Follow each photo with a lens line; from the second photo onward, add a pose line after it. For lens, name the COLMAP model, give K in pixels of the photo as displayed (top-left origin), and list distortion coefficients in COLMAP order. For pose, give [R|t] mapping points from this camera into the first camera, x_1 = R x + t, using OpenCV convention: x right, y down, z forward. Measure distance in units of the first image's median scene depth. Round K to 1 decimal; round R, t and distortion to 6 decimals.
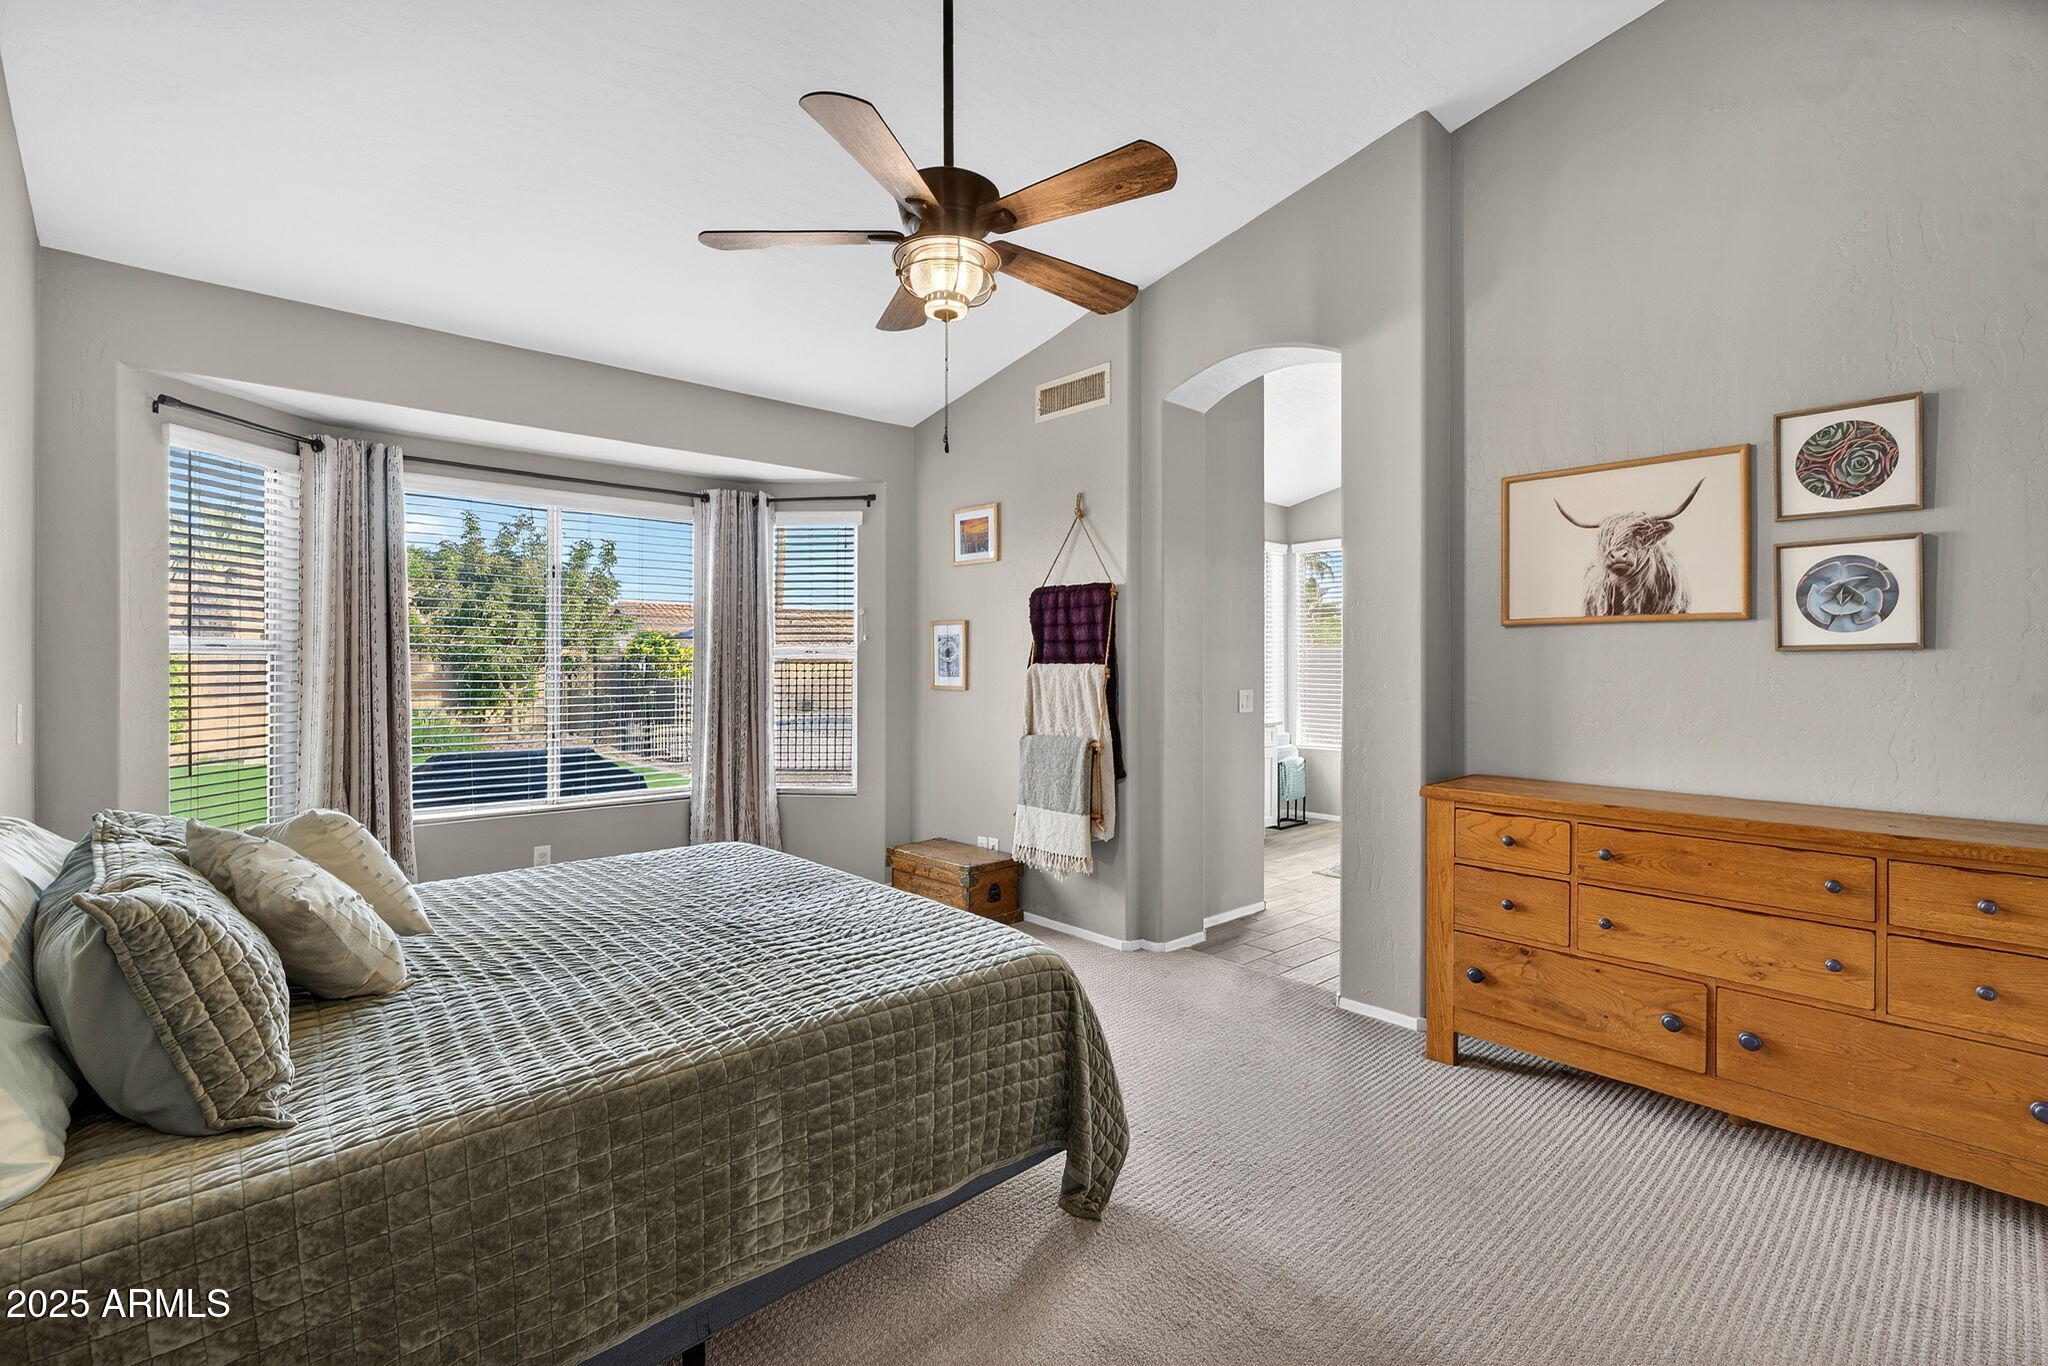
lens RADIAL K [[925.8, 0, 1016.0], [0, 925.8, 662.9], [0, 0, 1]] dist [-0.025305, 0.013462]
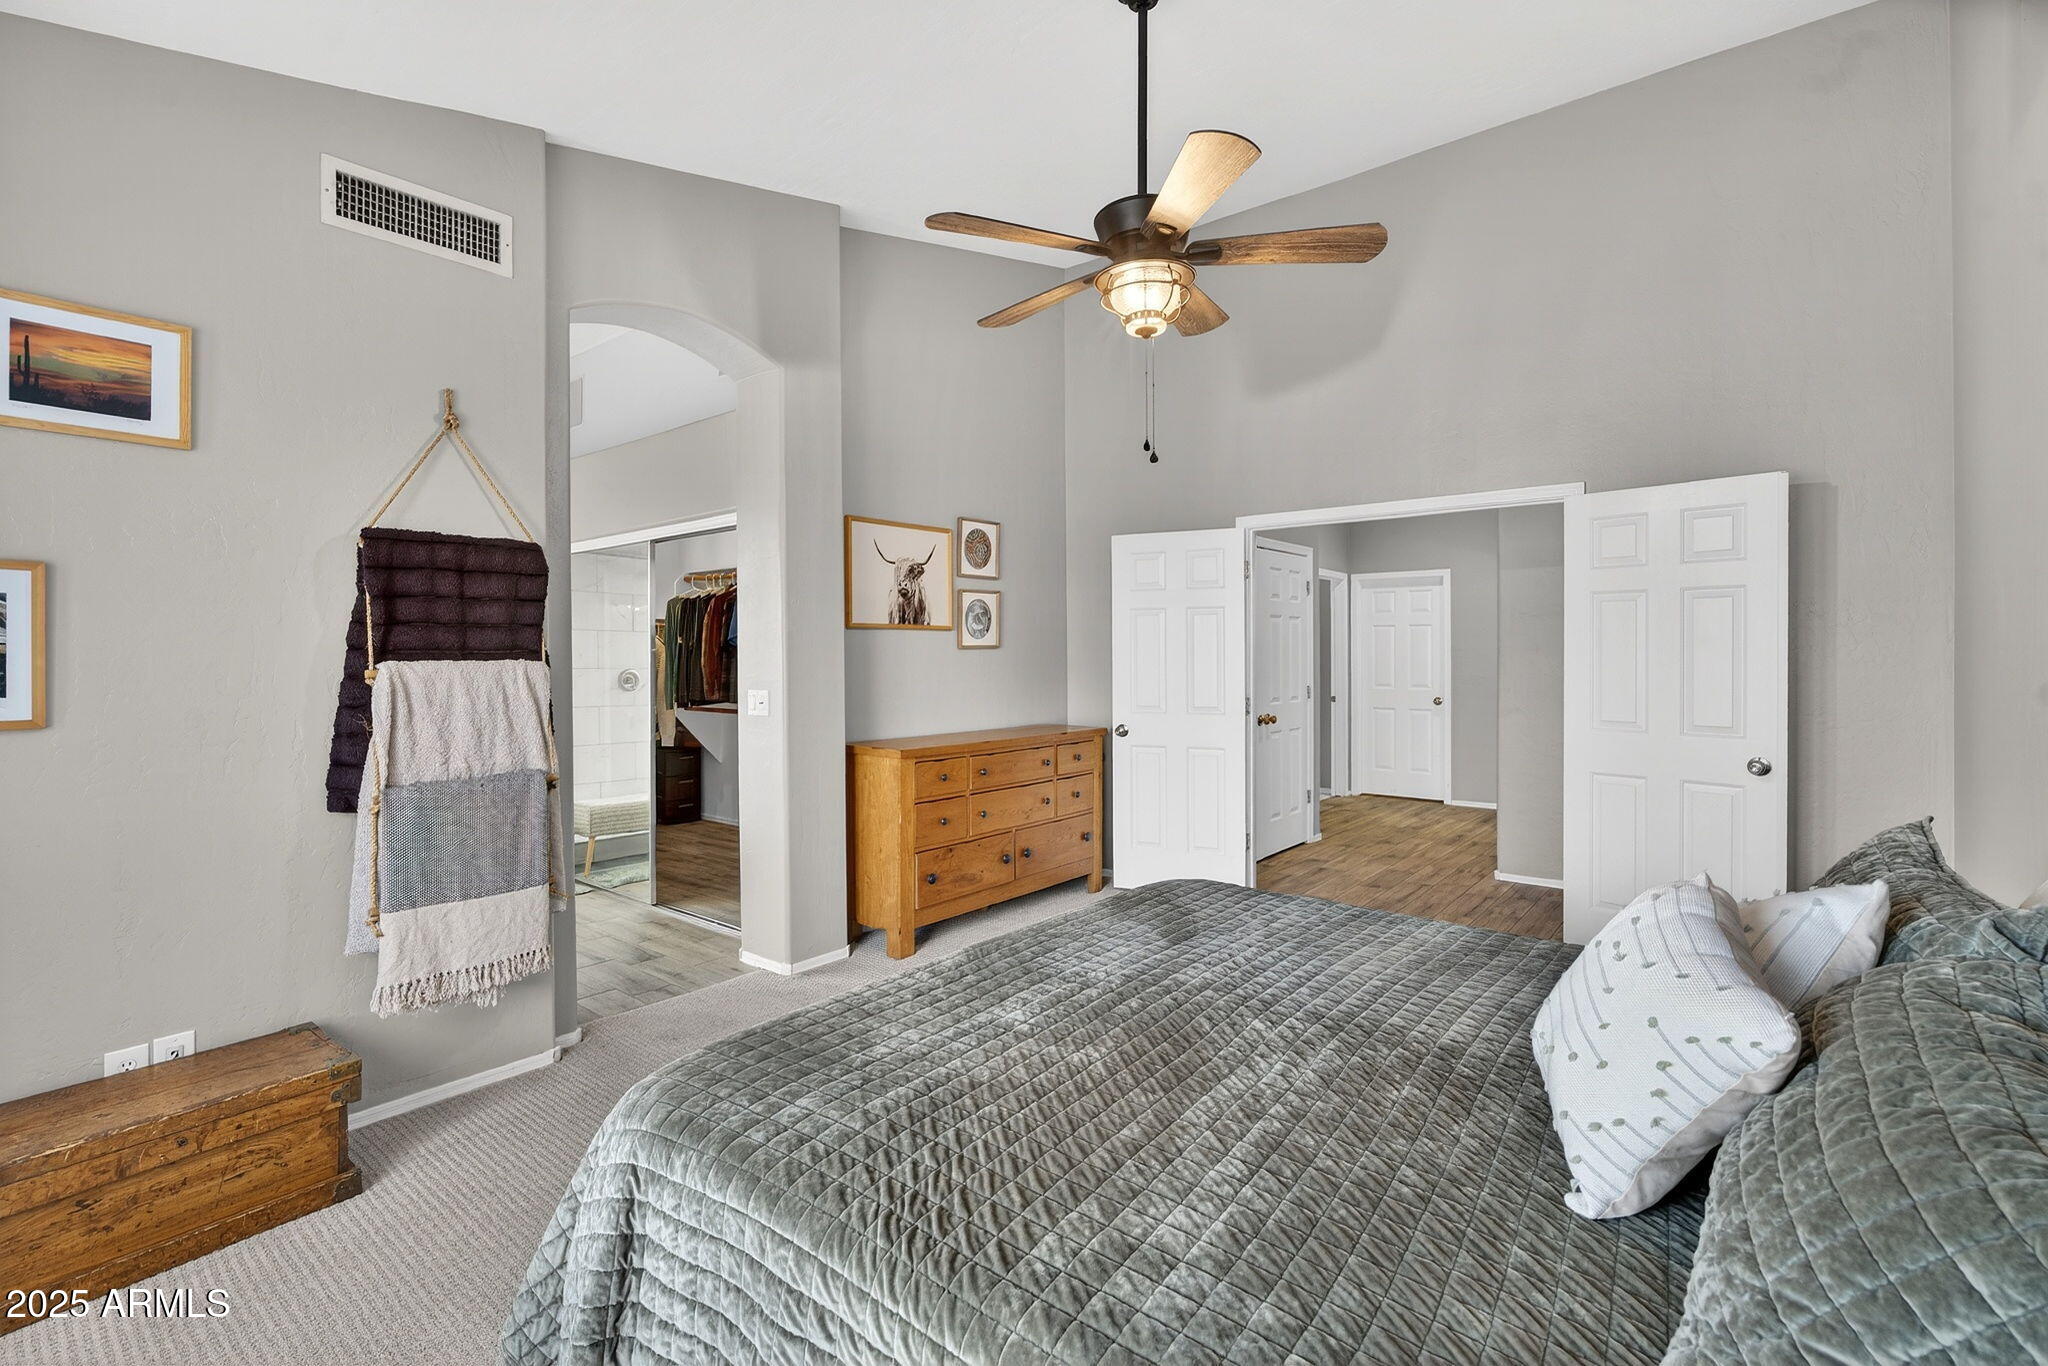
lens RADIAL K [[924.0, 0, 1017.5], [0, 924.0, 666.4], [0, 0, 1]] dist [-0.011191, 0.001209]
pose [[-0.138857, -0.008916, 0.990272, -0.661297], [0.011050, 0.999883, 0.010552, 0.002722], [-0.990251, 0.012407, -0.138742, 0.773037]]
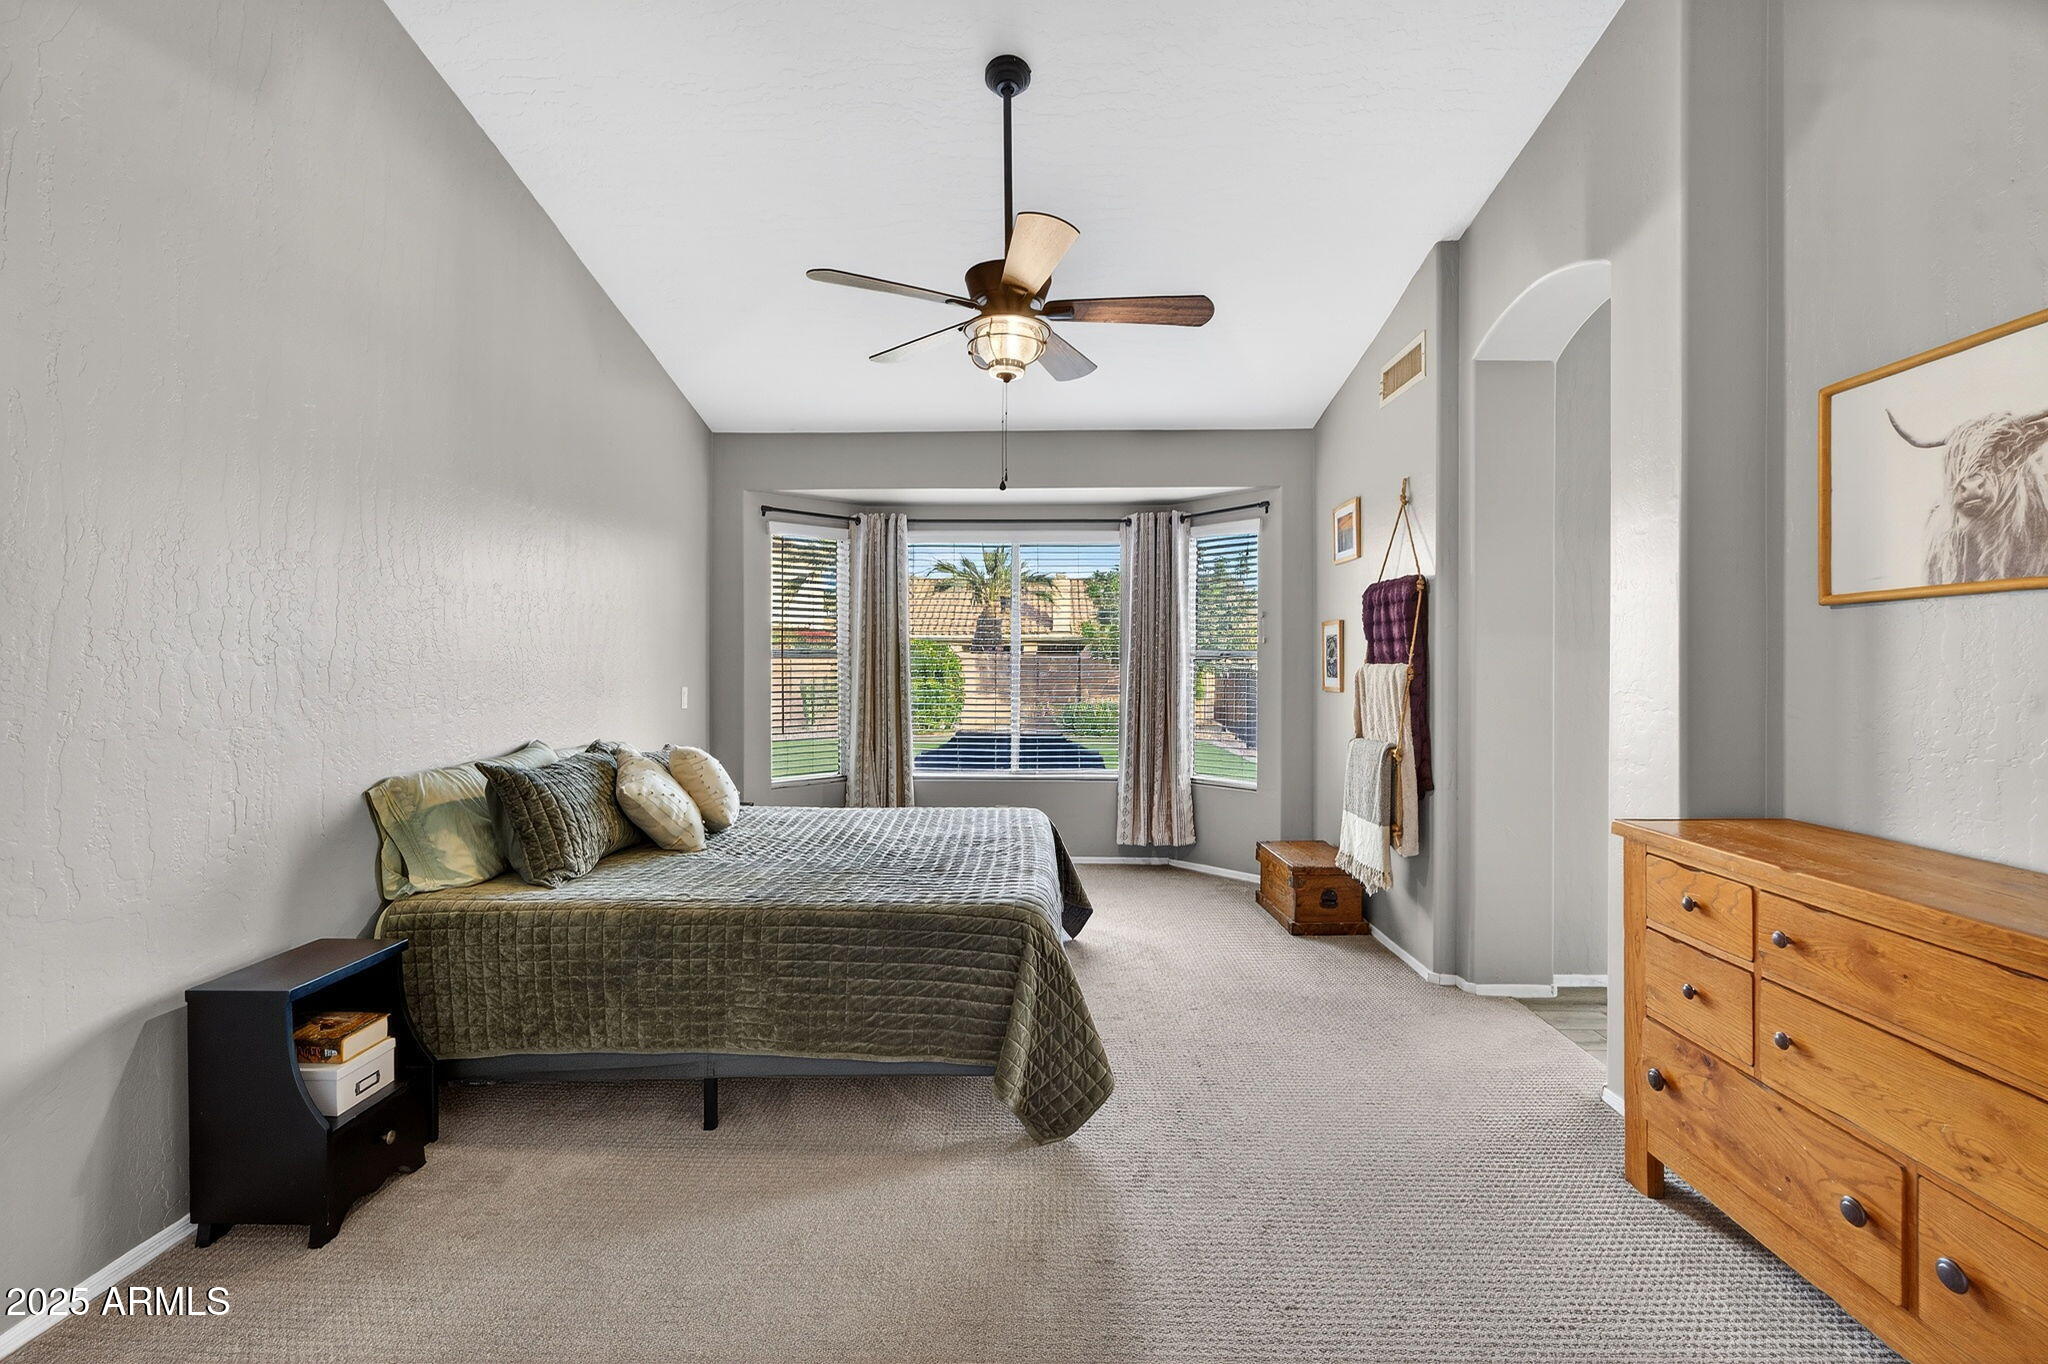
lens RADIAL K [[924.0, 0, 1017.5], [0, 924.0, 665.4], [0, 0, 1]] dist [-0.011191, 0.001209]
pose [[0.723583, -0.001939, -0.690235, 0.463570], [0.000921, 0.999998, -0.001844, 0.004072], [0.690237, 0.000698, 0.723583, 0.076634]]
